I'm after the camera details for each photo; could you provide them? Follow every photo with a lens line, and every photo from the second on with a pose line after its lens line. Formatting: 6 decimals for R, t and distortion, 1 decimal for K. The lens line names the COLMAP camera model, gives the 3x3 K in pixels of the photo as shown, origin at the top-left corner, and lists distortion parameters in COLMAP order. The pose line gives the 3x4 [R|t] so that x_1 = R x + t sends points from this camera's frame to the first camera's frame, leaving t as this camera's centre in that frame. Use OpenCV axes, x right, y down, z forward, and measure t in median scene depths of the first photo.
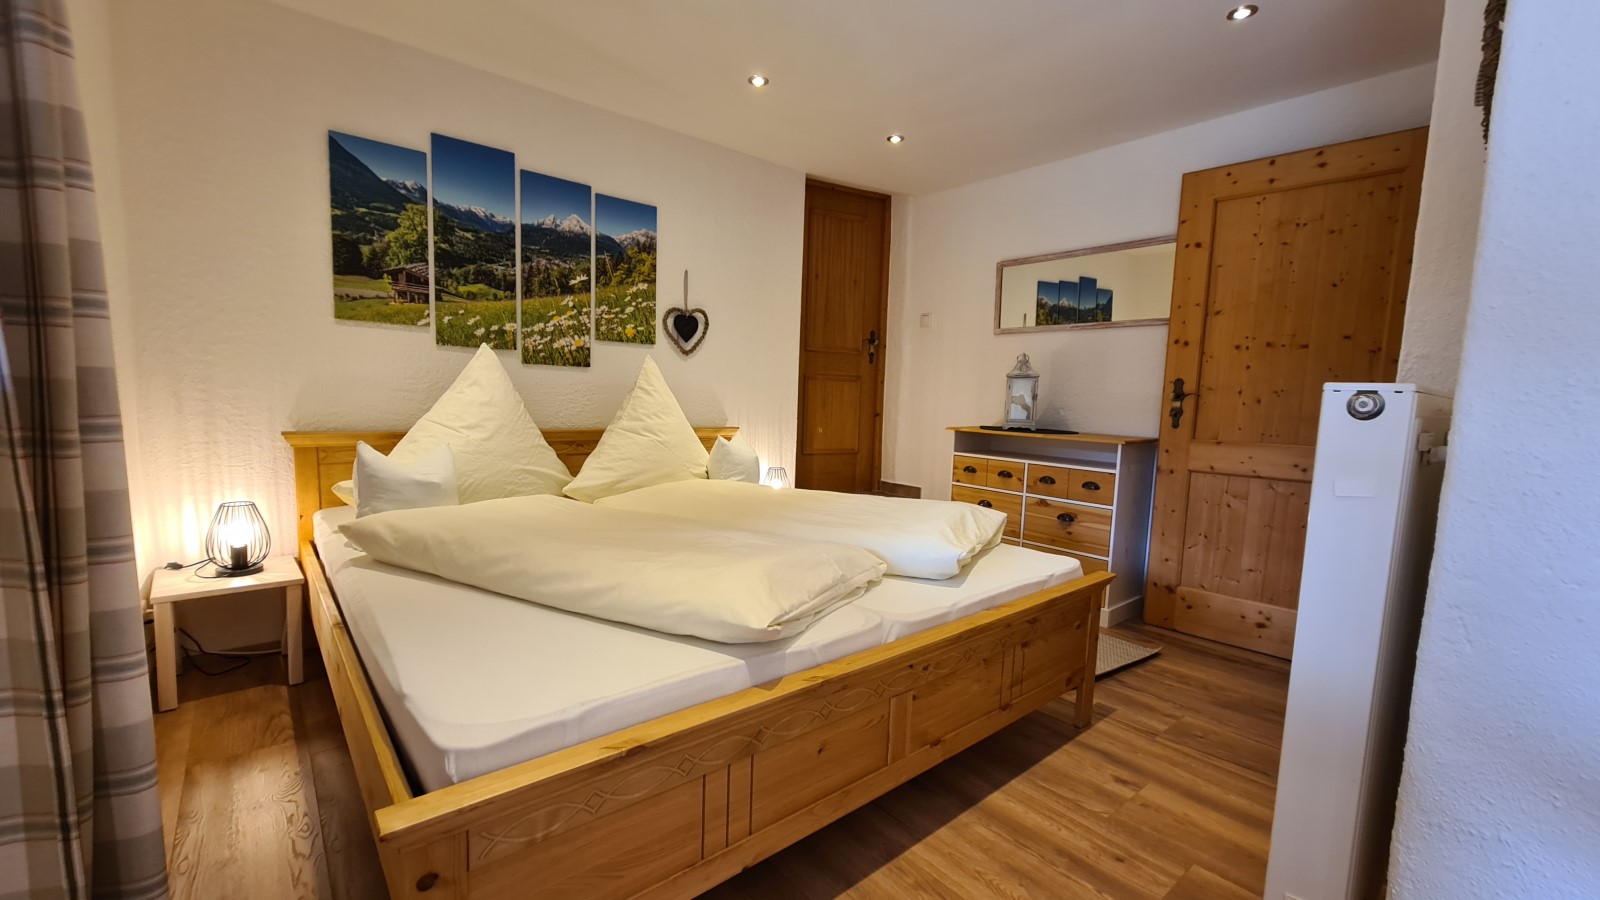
lens RADIAL K [[651.9, 0, 800.4], [0, 651.9, 452.7], [0, 0, 1]] dist [0.008667, -0.000216]
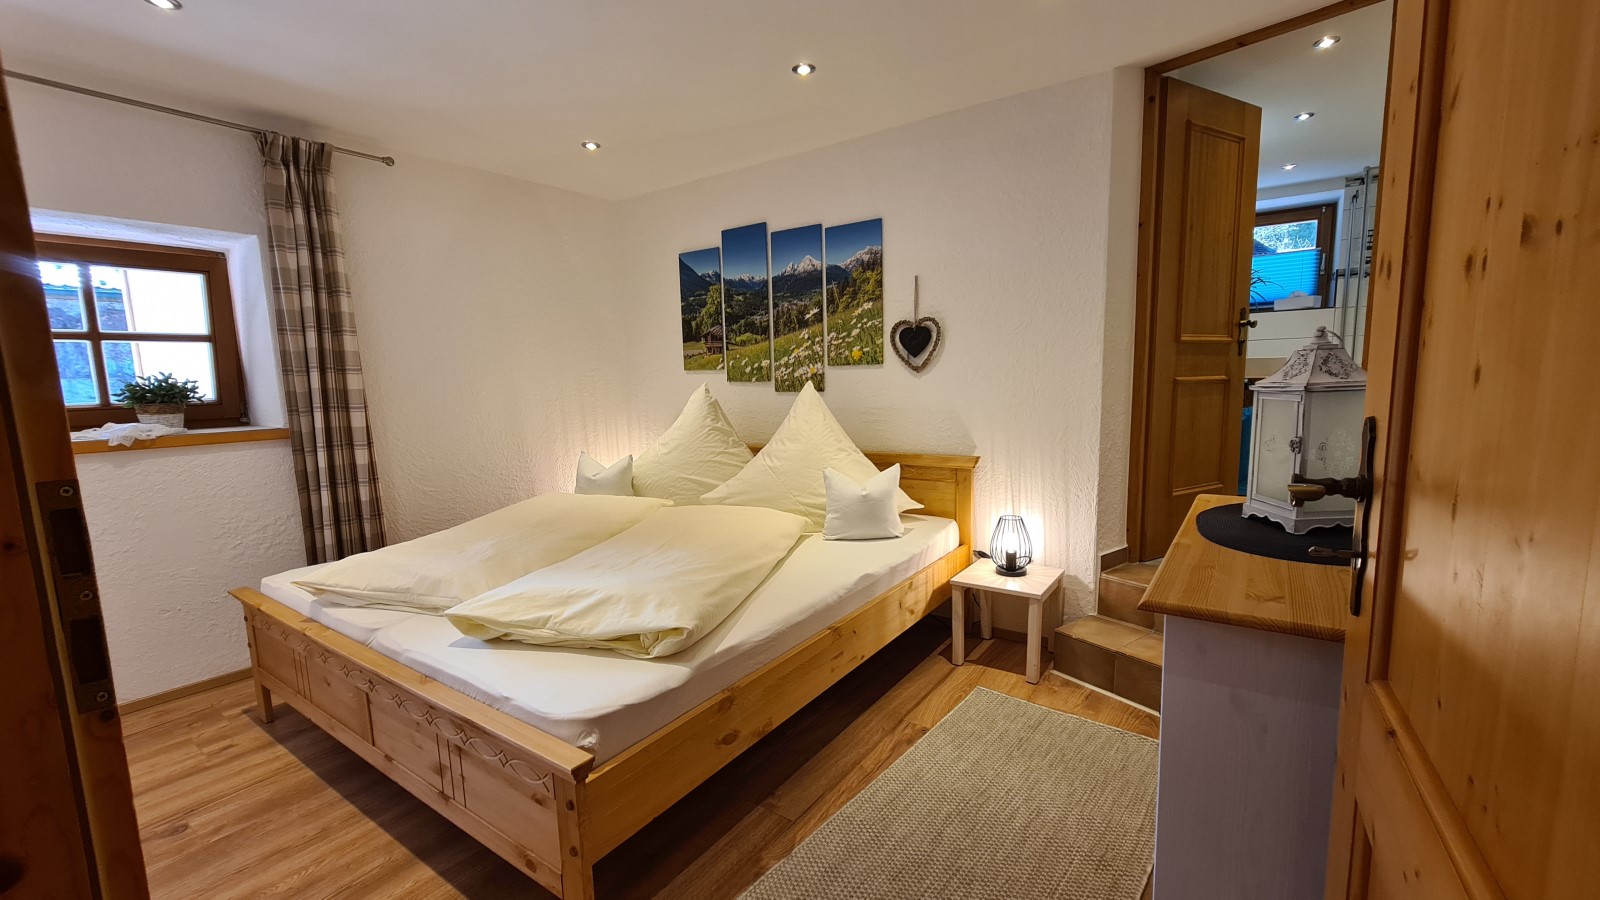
lens RADIAL K [[651.9, 0, 796.5], [0, 651.9, 452.9], [0, 0, 1]] dist [0.008667, -0.000216]
pose [[0.244095, 0.077779, -0.966627, 0.755086], [-0.056565, 0.996223, 0.065877, -0.103419], [0.968100, 0.038597, 0.247573, 0.728416]]
